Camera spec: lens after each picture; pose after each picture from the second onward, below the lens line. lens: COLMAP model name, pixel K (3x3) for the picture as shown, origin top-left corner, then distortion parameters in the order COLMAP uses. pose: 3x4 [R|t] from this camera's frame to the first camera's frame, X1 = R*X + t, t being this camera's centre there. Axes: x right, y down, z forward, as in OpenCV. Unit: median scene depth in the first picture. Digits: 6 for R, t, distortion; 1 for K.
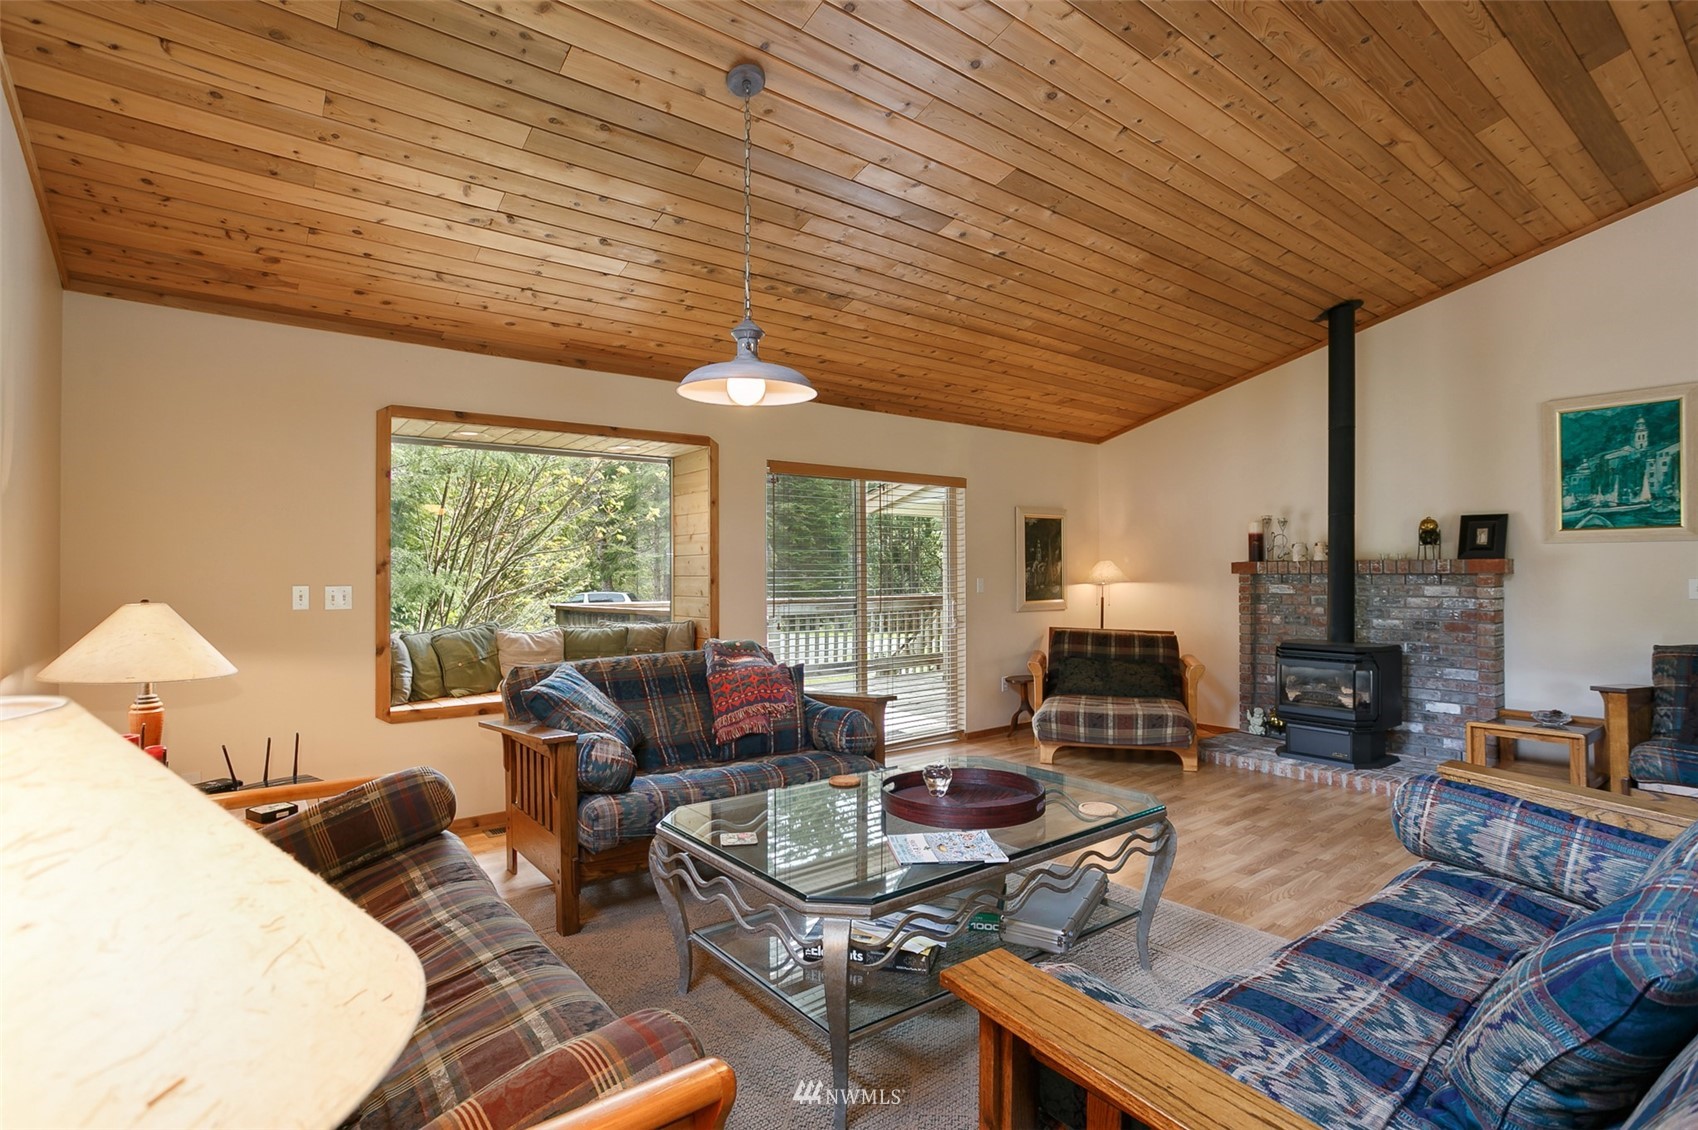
lens RADIAL K [[827.2, 0, 846.3], [0, 827.2, 559.4], [0, 0, 1]] dist [-0.051596, 0.031765]
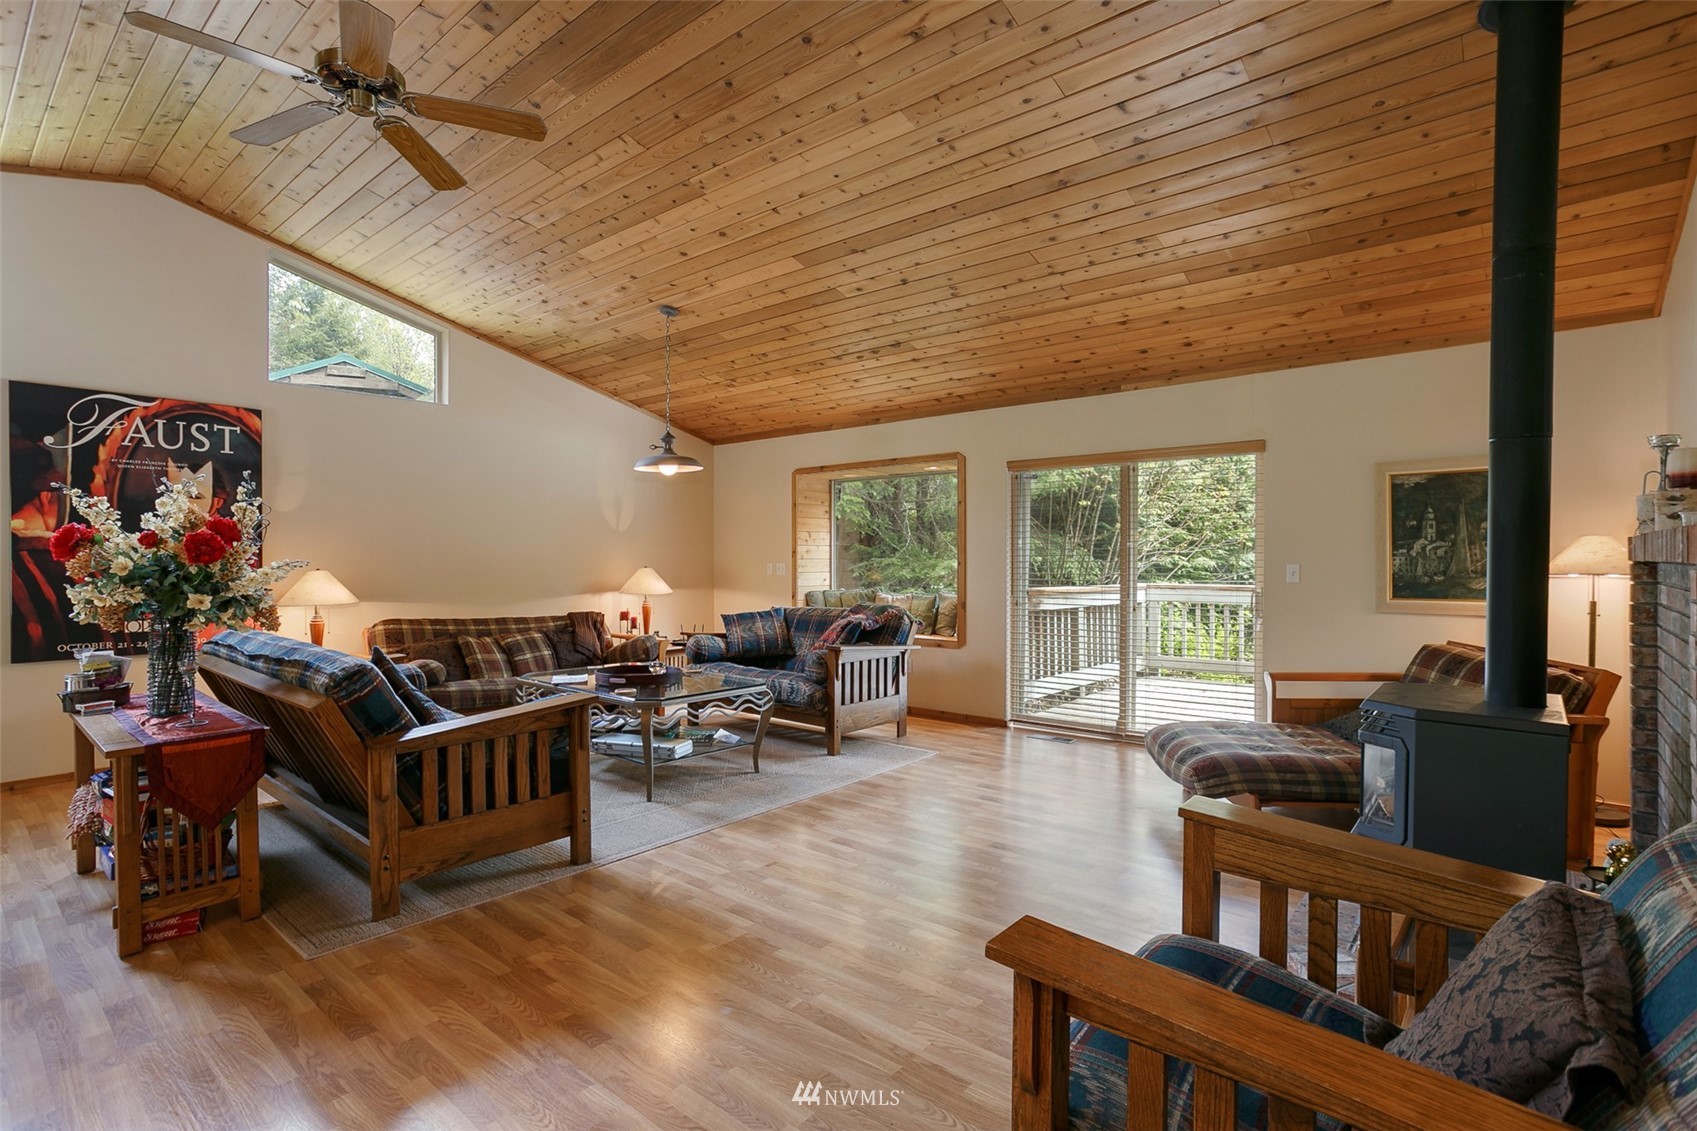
lens RADIAL K [[846.0, 0, 848.5], [0, 846.0, 565.5], [0, 0, 1]] dist [-0.063067, 0.036293]
pose [[0.193192, 0.015007, -0.981046, 0.857539], [0.020955, 0.999592, 0.019417, 0.000313], [0.980937, -0.024309, 0.192799, 0.442603]]
